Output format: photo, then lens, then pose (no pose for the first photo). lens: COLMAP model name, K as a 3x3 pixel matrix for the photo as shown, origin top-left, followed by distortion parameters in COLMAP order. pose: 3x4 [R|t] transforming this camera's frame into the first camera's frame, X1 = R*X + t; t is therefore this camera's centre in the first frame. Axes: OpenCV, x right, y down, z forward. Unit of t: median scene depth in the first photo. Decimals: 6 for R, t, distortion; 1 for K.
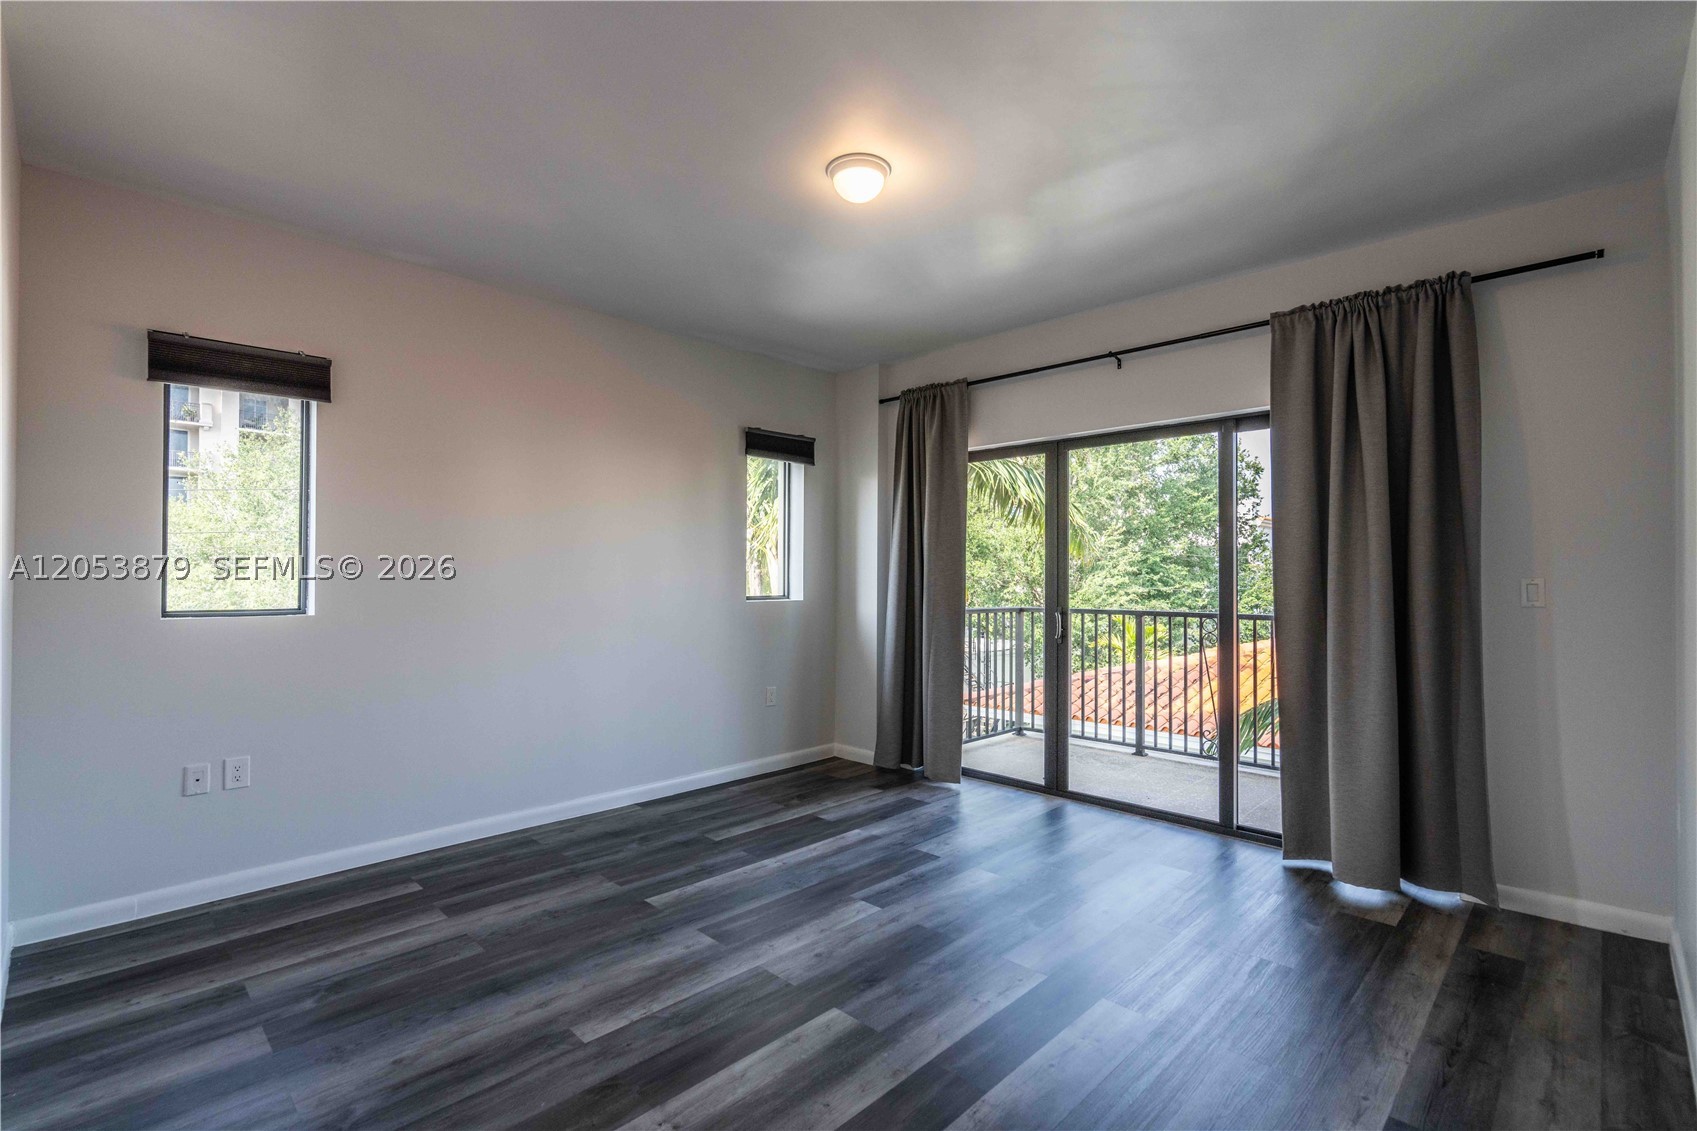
lens RADIAL K [[767.8, 0, 844.3], [0, 767.8, 559.0], [0, 0, 1]] dist [-0.007174, 0.002317]
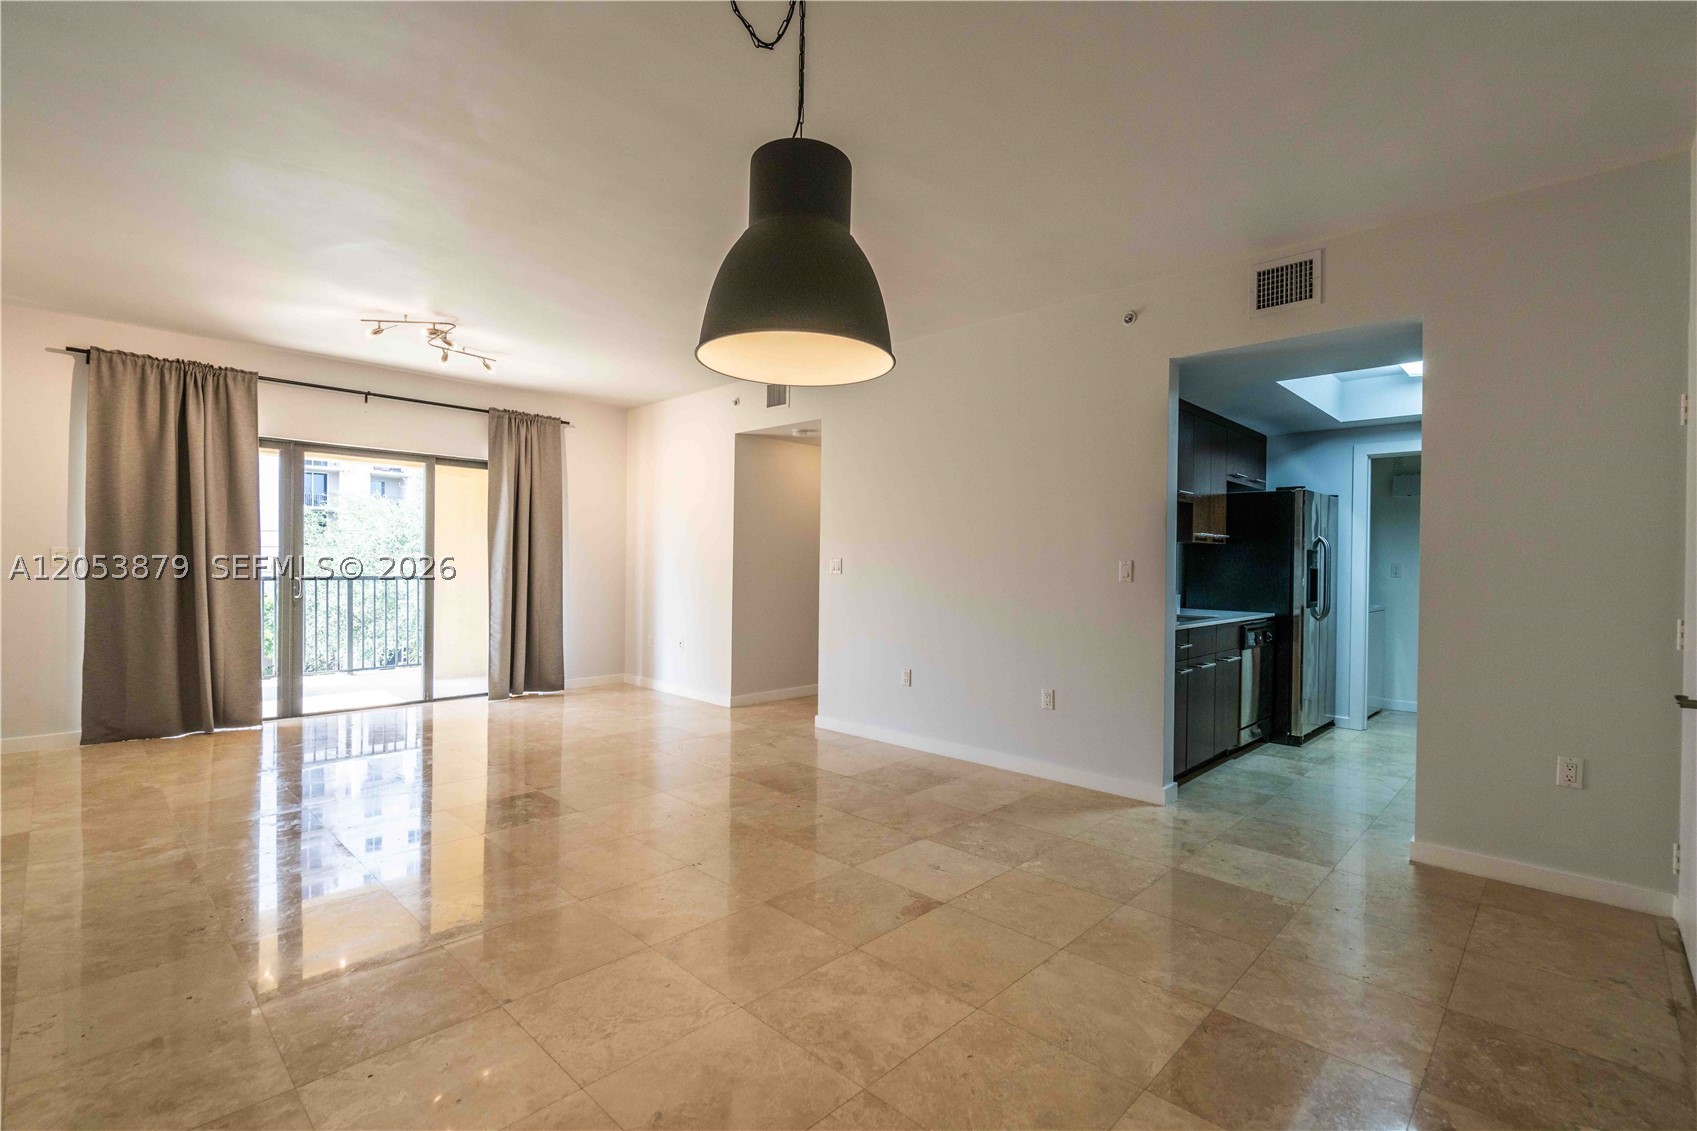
lens RADIAL K [[767.8, 0, 850.4], [0, 767.8, 569.2], [0, 0, 1]] dist [-0.007174, 0.002317]
pose [[-0.004198, -0.010355, 0.999938, -1.217264], [-0.034210, 0.999363, 0.010206, 0.011958], [-0.999406, -0.034165, -0.004549, 0.134015]]
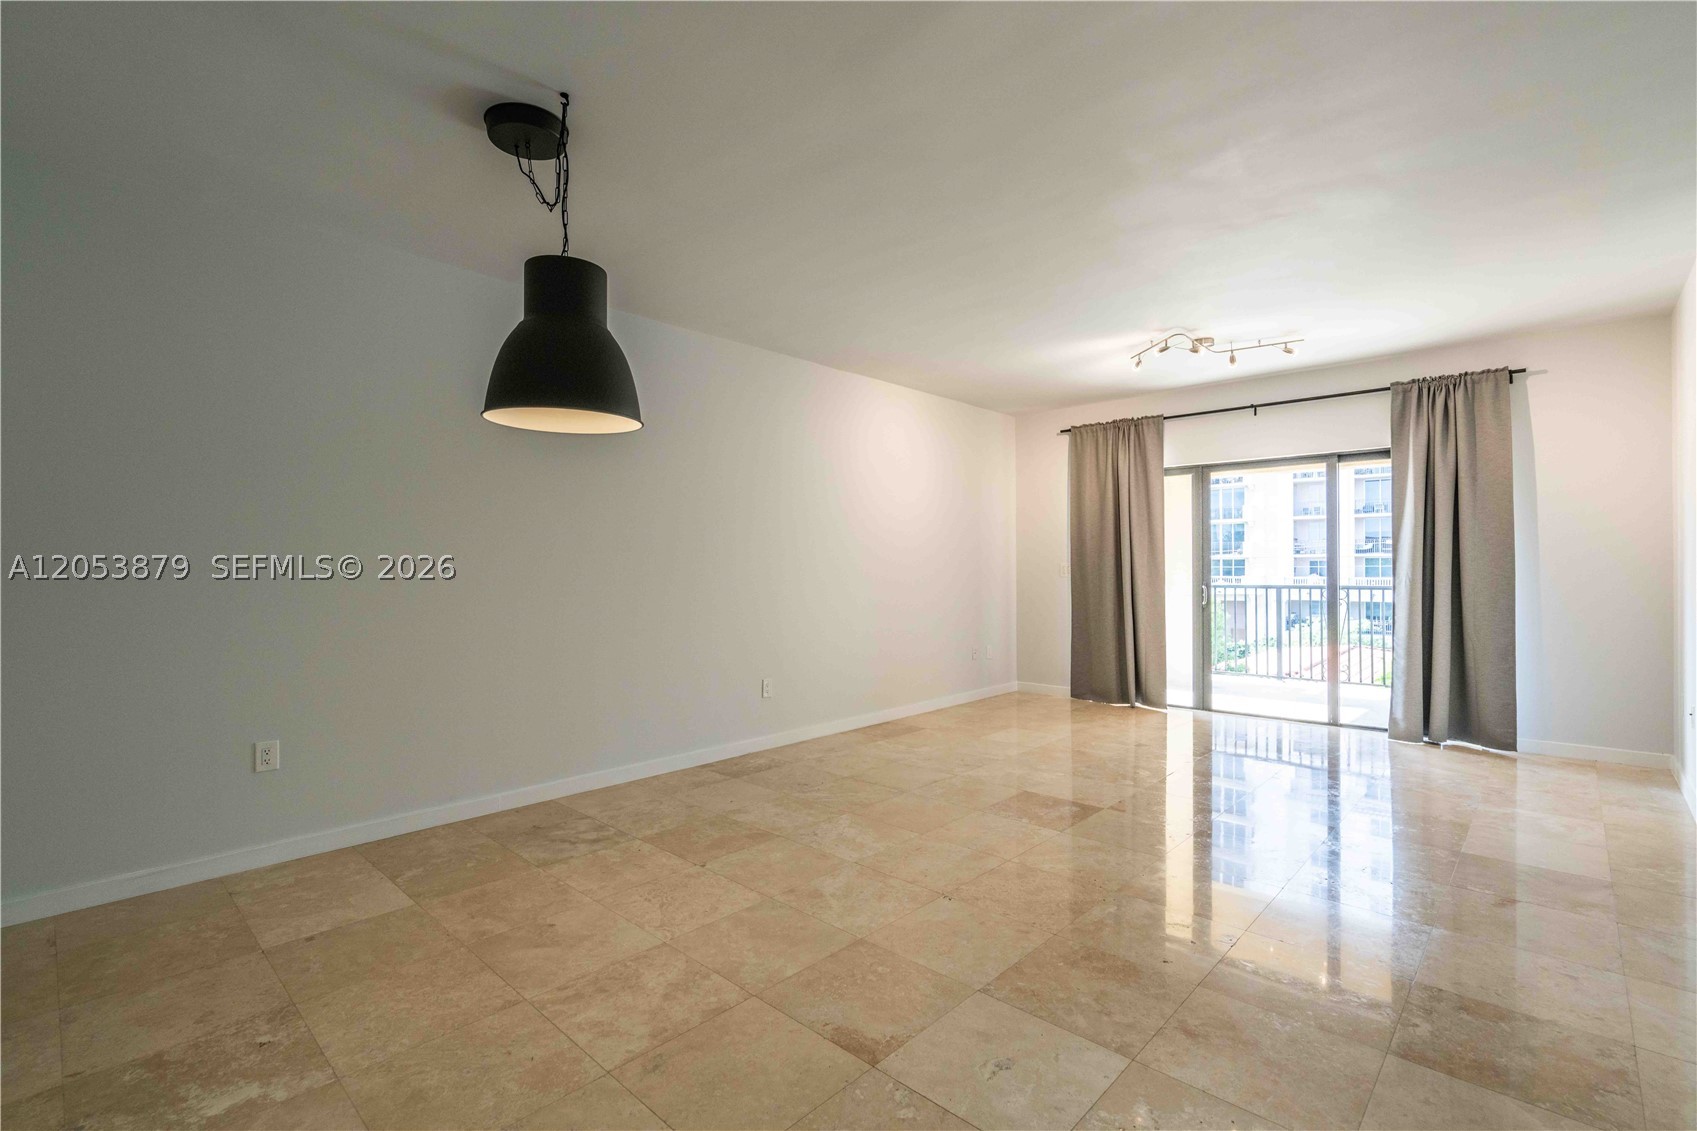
lens RADIAL K [[767.8, 0, 849.1], [0, 767.8, 566.1], [0, 0, 1]] dist [-0.007174, 0.002317]
pose [[0.999860, -0.007471, 0.014944, -0.508318], [0.007130, 0.999716, 0.022720, -0.006604], [-0.015110, -0.022610, 0.999630, -0.469170]]
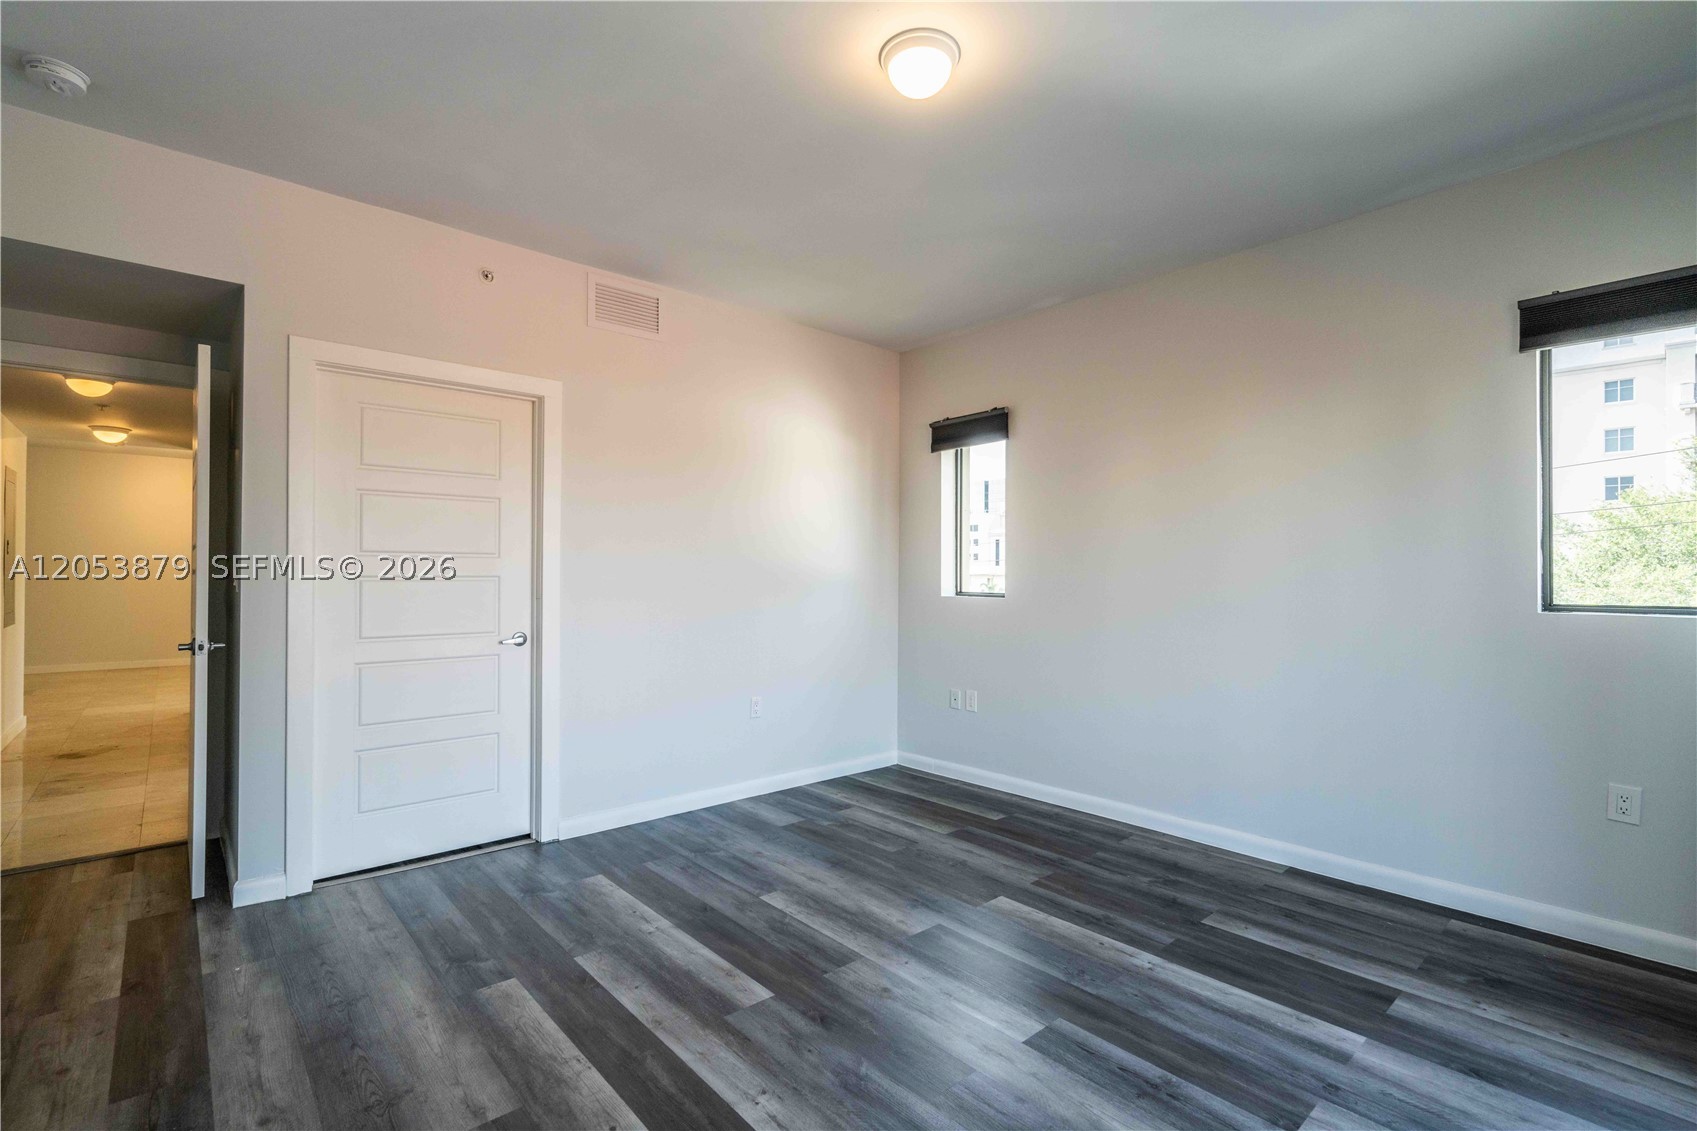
lens RADIAL K [[767.8, 0, 847.3], [0, 767.8, 563.2], [0, 0, 1]] dist [-0.007174, 0.002317]
pose [[-0.059310, -0.015288, -0.998123, 0.613624], [0.017545, 0.999712, -0.016355, 0.026708], [0.998085, -0.018482, -0.059025, 0.725172]]
